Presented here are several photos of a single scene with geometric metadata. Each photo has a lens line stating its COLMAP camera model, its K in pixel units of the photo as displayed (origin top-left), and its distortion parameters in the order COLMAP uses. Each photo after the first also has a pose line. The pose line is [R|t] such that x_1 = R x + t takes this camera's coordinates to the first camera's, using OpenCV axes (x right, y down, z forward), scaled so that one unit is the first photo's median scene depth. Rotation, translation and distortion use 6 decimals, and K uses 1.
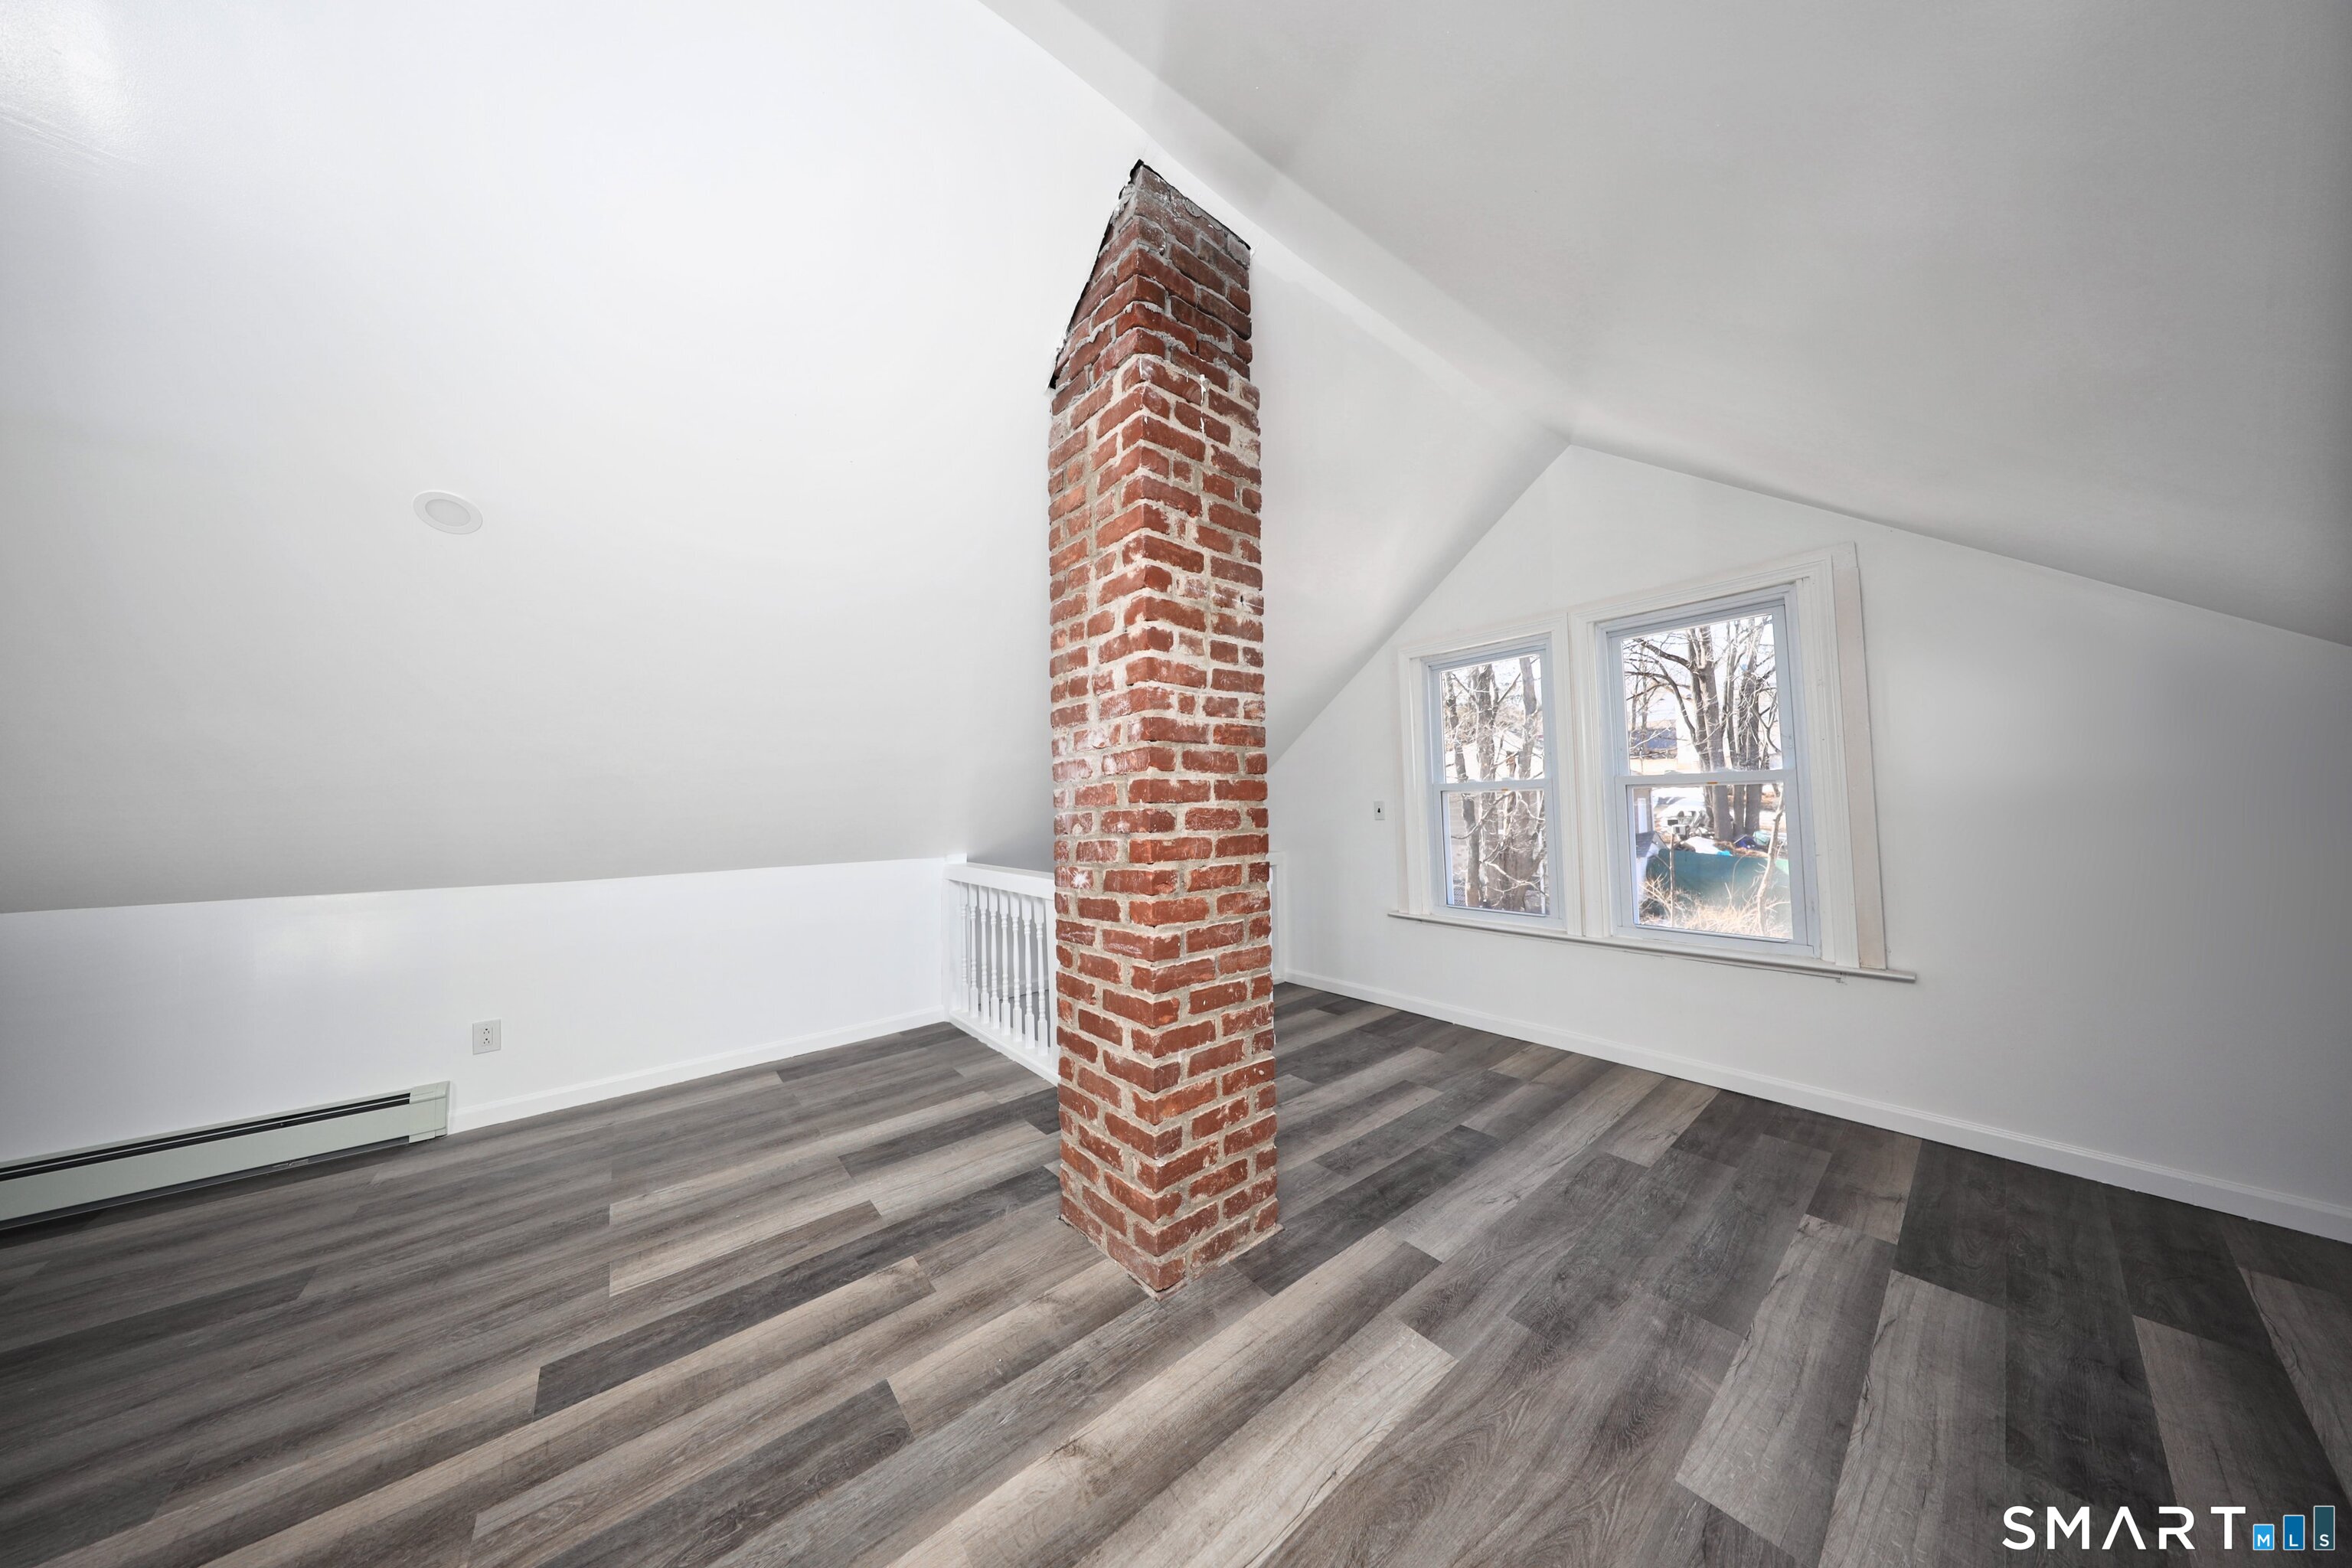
lens RADIAL K [[677.5, 0, 1159.3], [0, 677.5, 777.9], [0, 0, 1]] dist [0.000669, 0.000040]
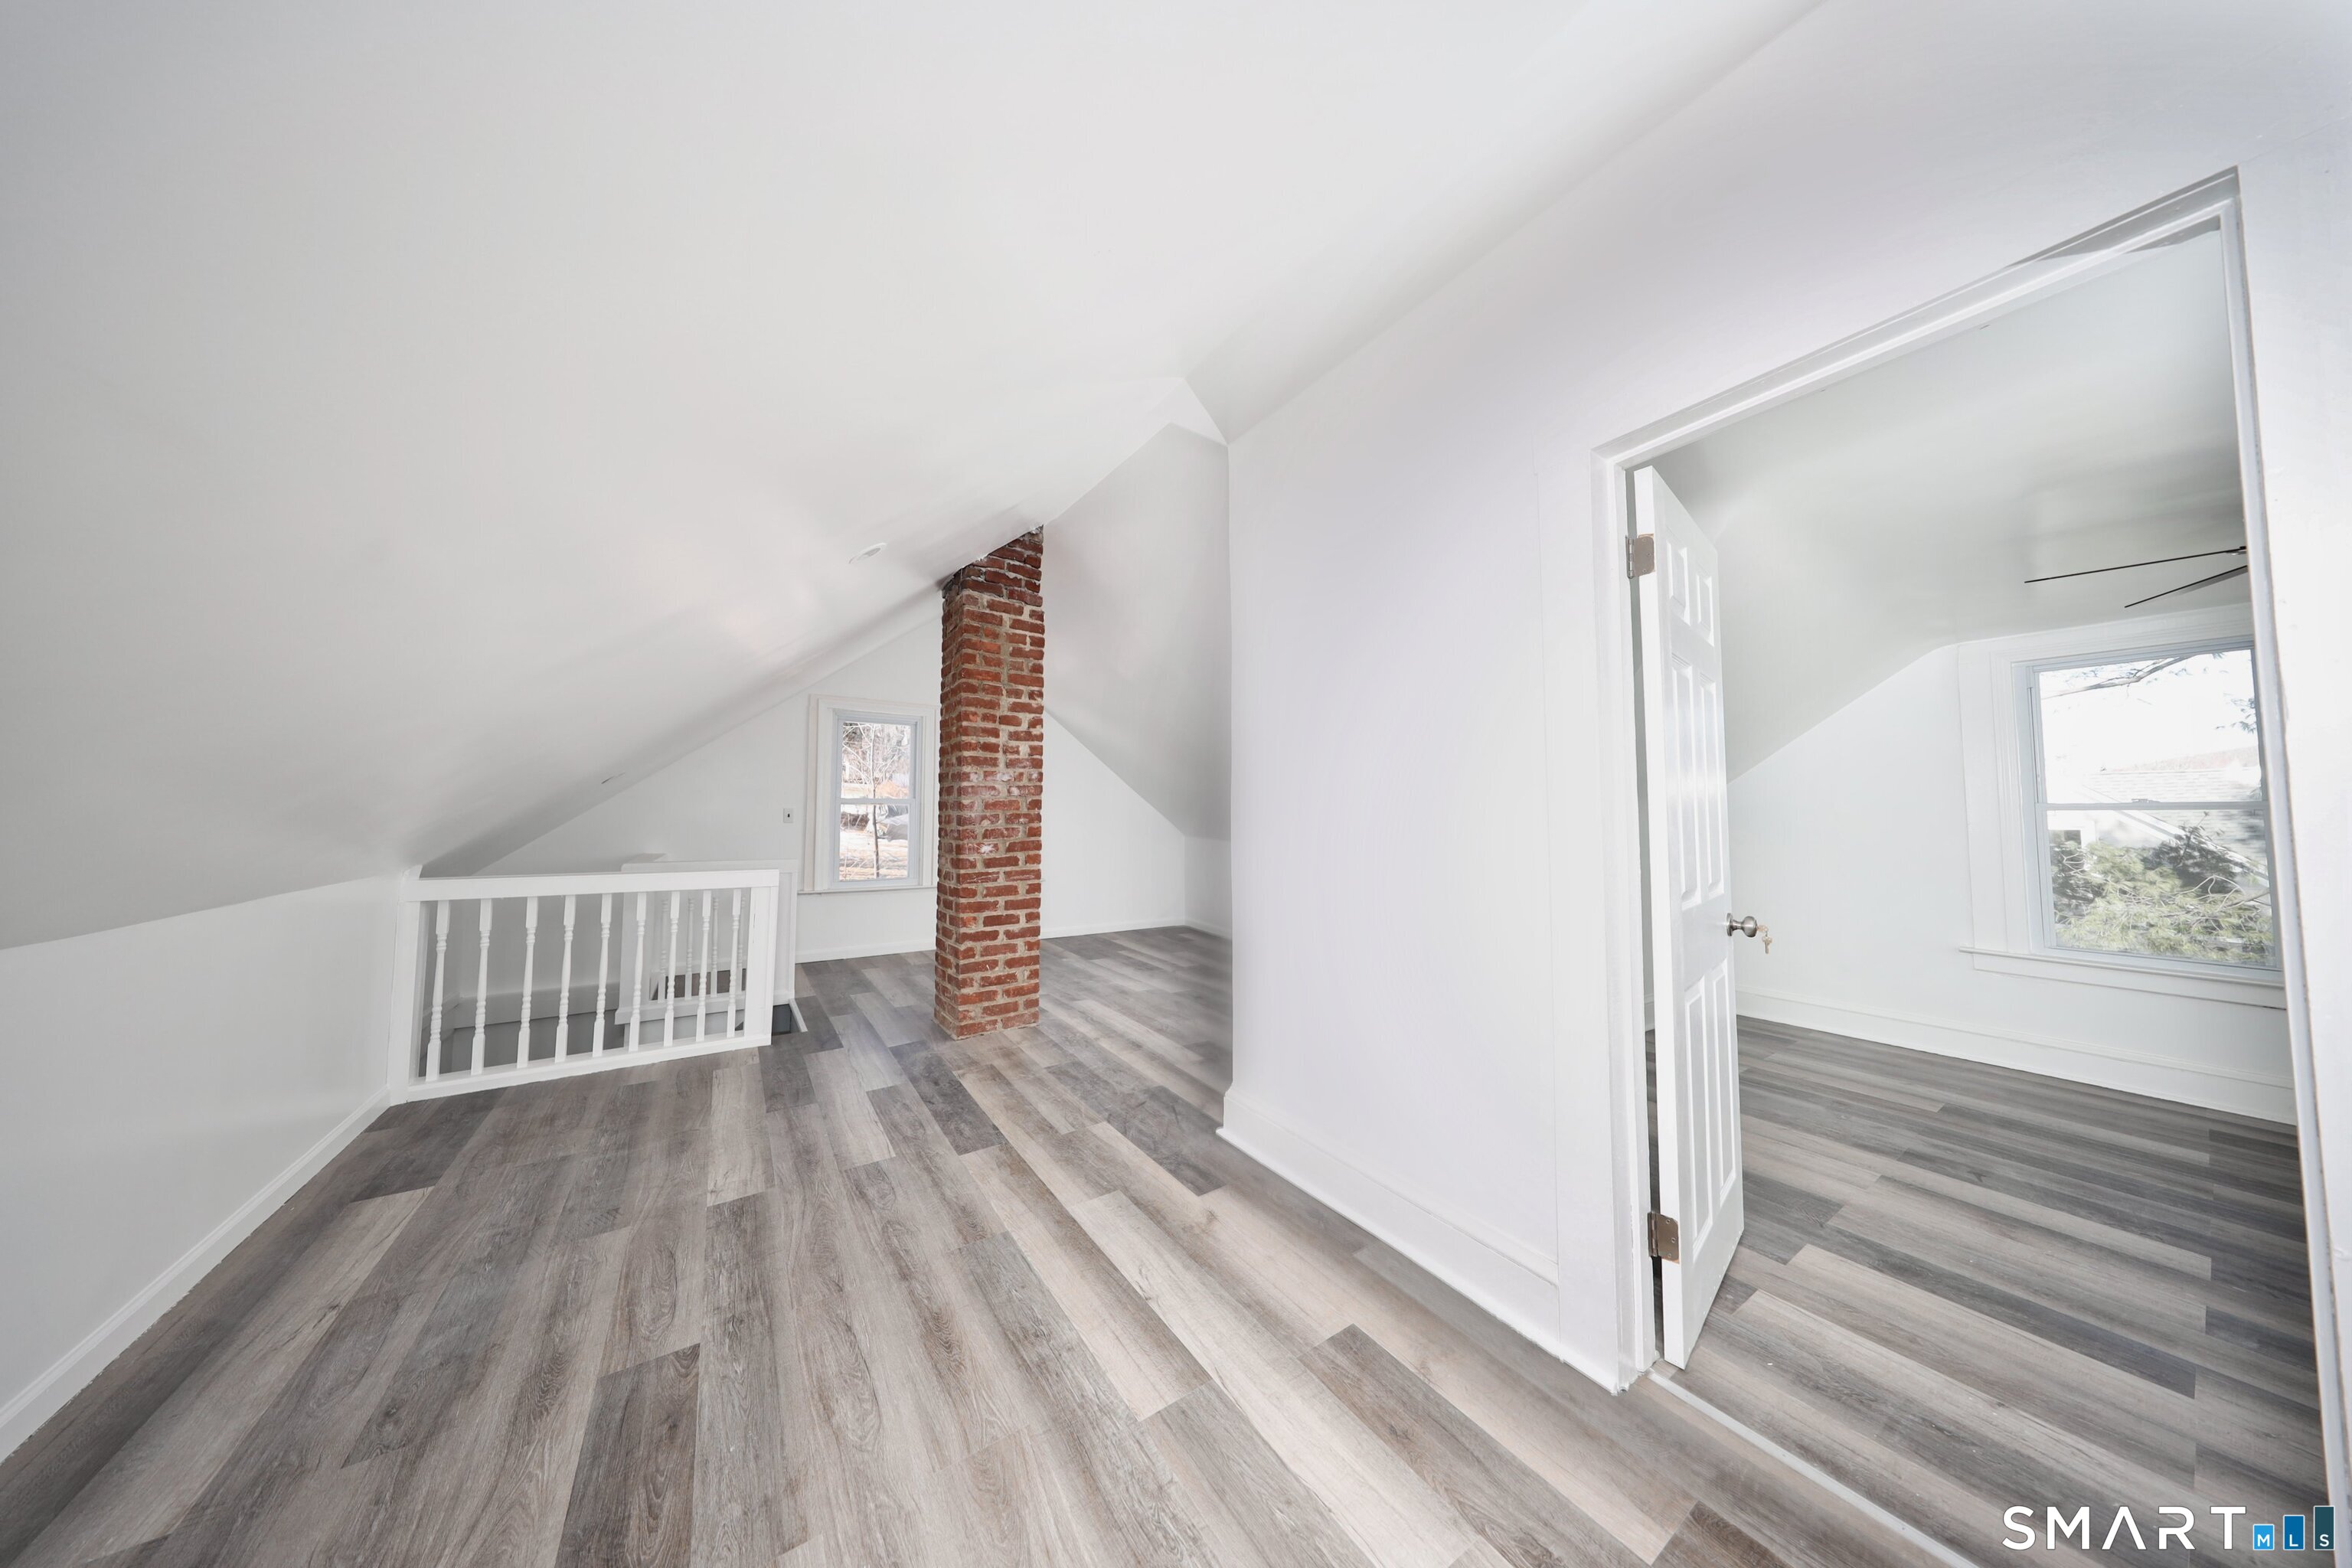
lens RADIAL K [[677.5, 0, 1159.3], [0, 677.5, 777.9], [0, 0, 1]] dist [0.000669, 0.000040]
pose [[0.108215, 0.073528, 0.991405, -2.027303], [-0.054676, 0.996192, -0.067915, 0.056508], [-0.992623, -0.046856, 0.111823, 0.322848]]
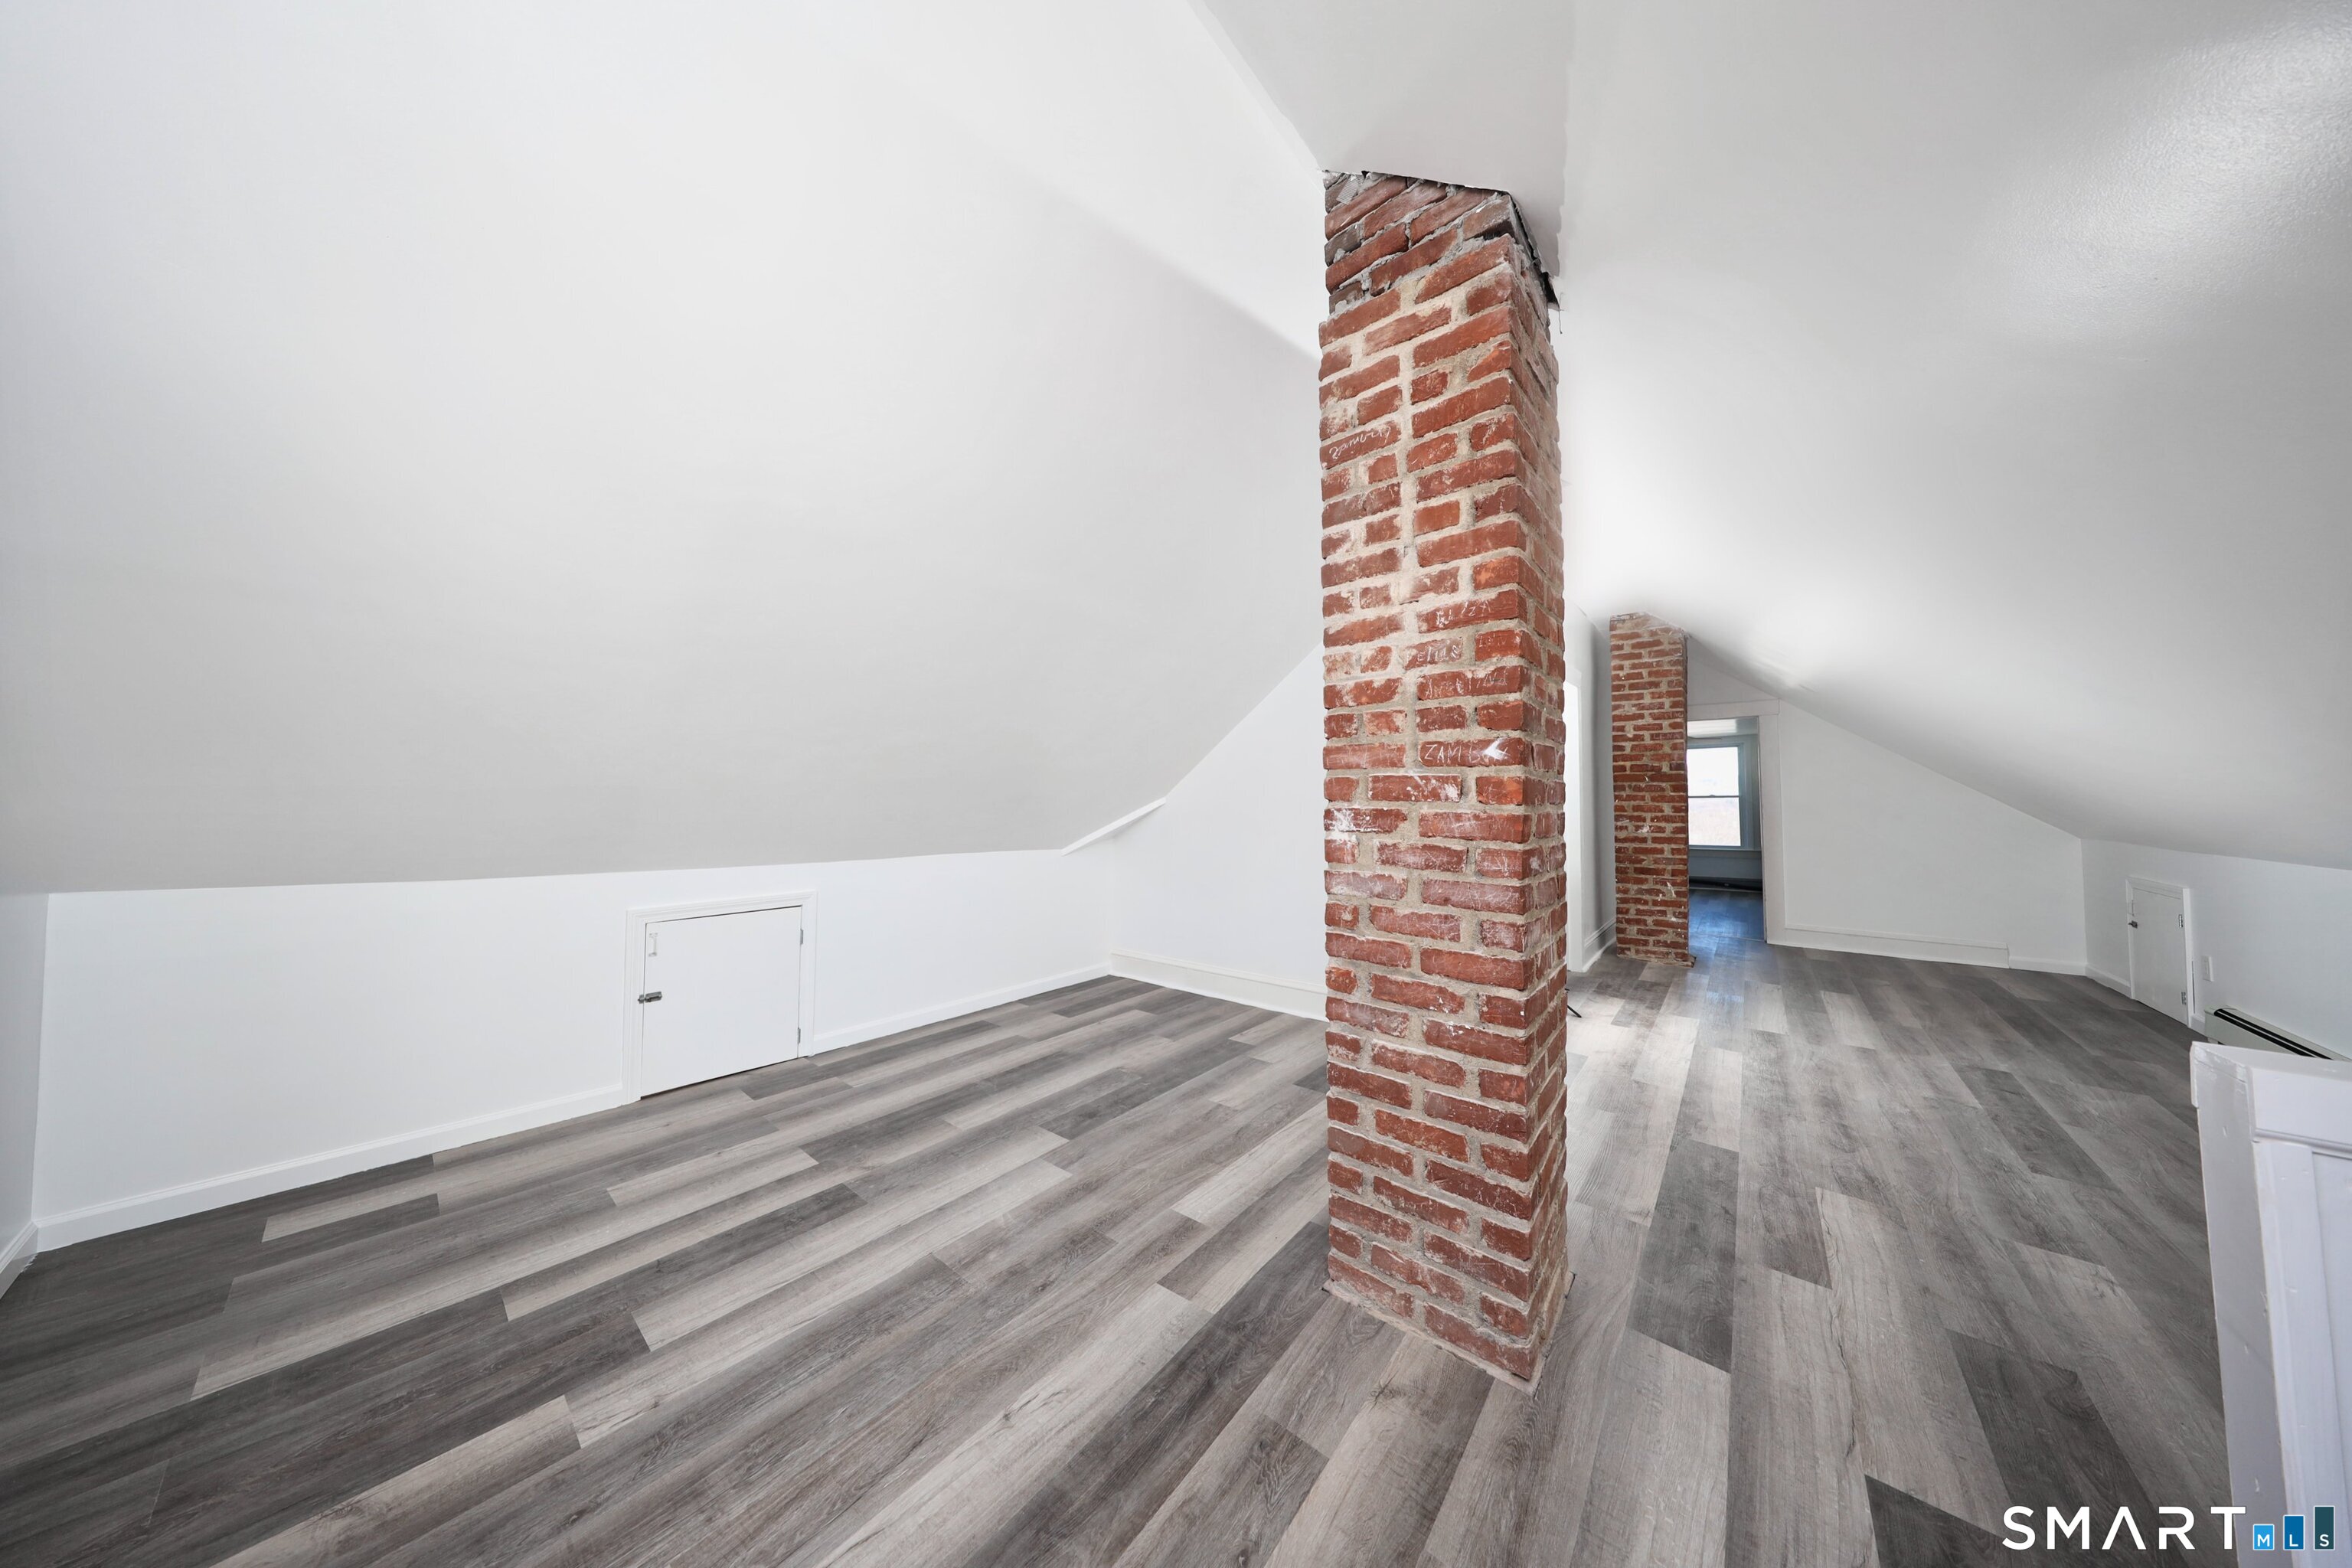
lens RADIAL K [[677.5, 0, 1159.3], [0, 677.5, 777.9], [0, 0, 1]] dist [0.000669, 0.000040]
pose [[-0.983928, 0.012236, -0.178147, 0.555509], [0.027100, 0.996326, -0.081244, 0.075035], [0.176499, -0.084766, -0.980644, 1.932513]]
